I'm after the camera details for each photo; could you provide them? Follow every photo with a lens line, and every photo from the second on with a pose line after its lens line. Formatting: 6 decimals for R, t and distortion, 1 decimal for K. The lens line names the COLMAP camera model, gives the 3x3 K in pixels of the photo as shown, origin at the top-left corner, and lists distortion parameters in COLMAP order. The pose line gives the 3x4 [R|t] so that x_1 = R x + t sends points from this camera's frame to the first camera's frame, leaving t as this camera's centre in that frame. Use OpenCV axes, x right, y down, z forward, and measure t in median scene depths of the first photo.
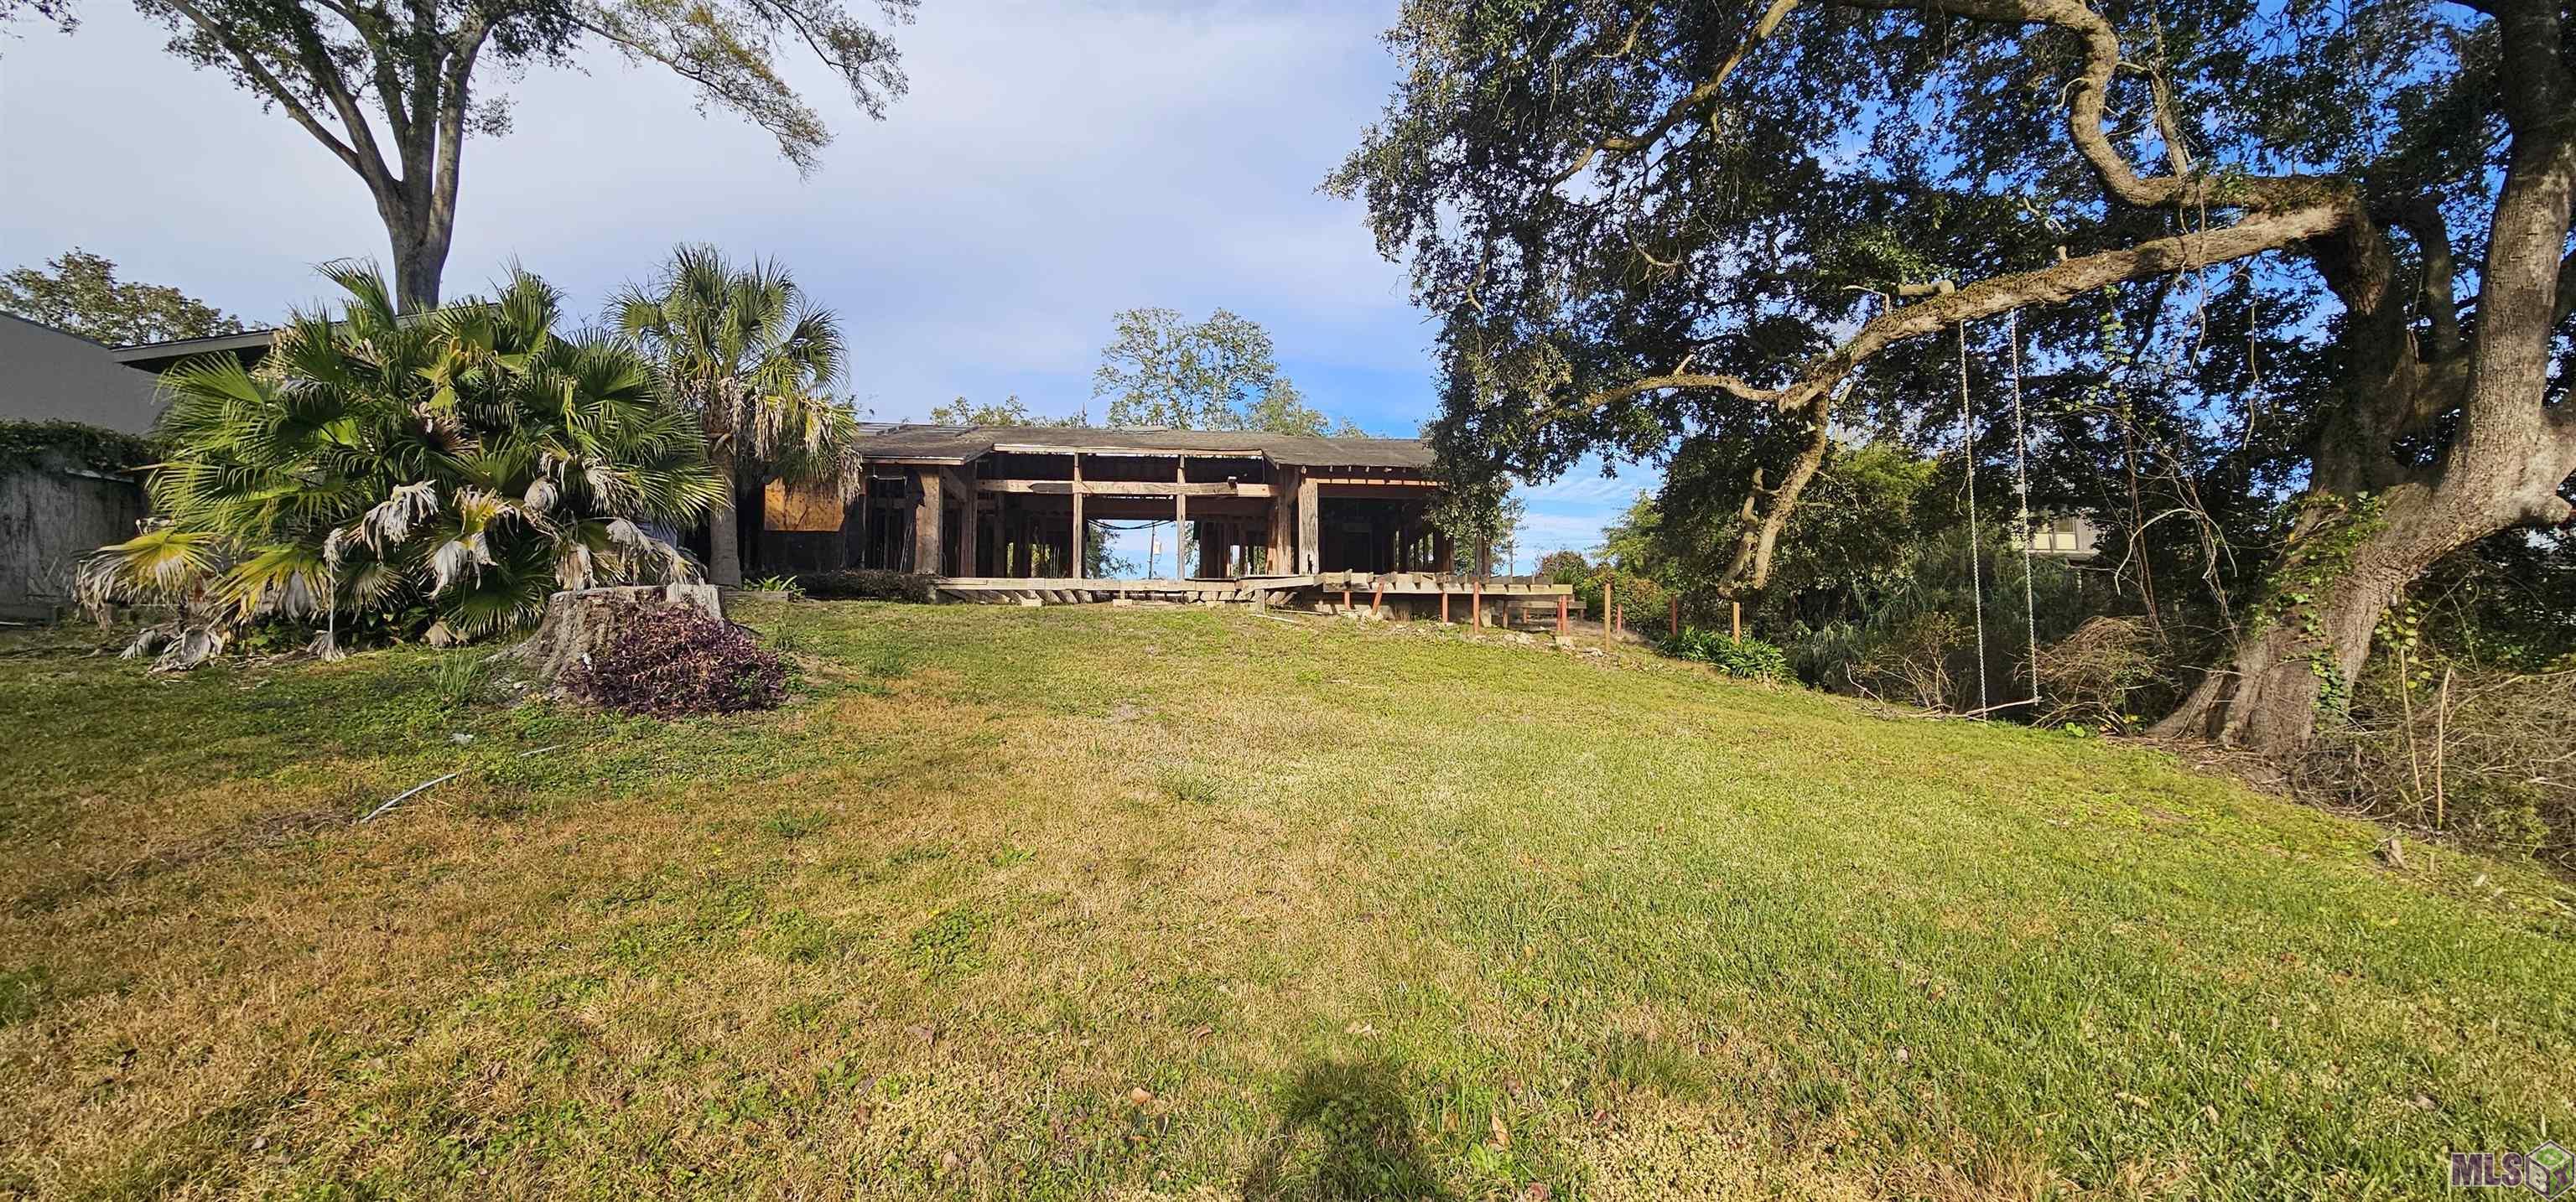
lens RADIAL K [[1039.2, 0, 1288.0], [0, 1039.2, 601.0], [0, 0, 1]] dist [0.002024, 0.000870]
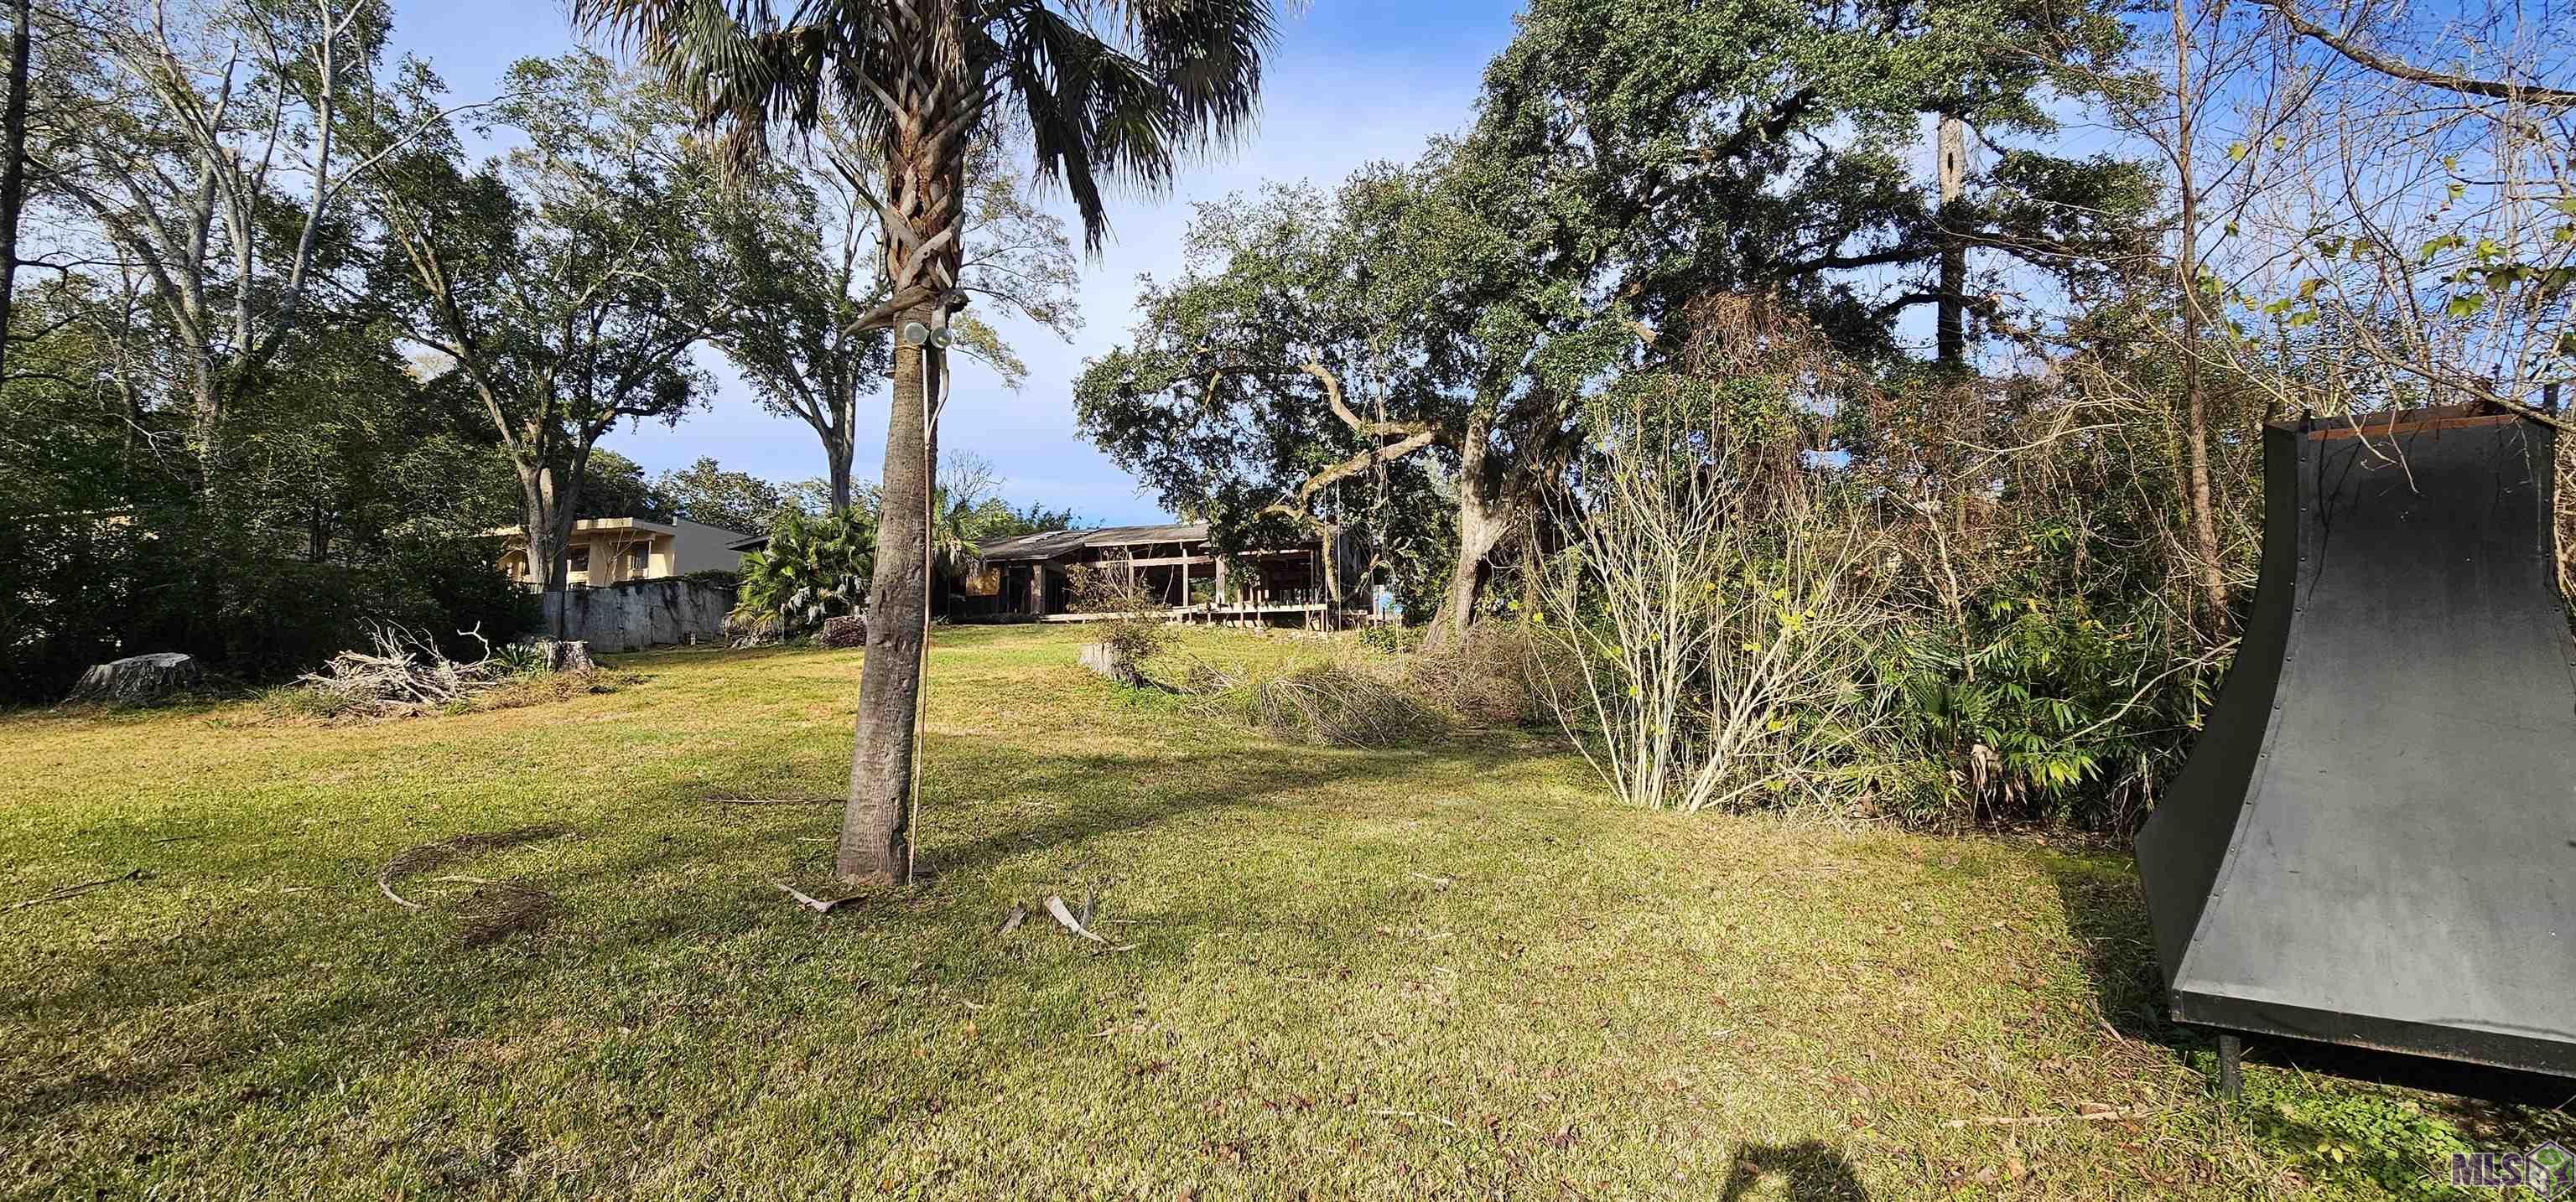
lens RADIAL K [[1039.2, 0, 1288.0], [0, 1039.2, 601.0], [0, 0, 1]] dist [0.002024, 0.000870]
pose [[0.942362, -0.048072, -0.331123, 0.761861], [0.033728, 0.998232, -0.048934, 0.062565], [0.332890, 0.034945, 0.942318, -0.708233]]
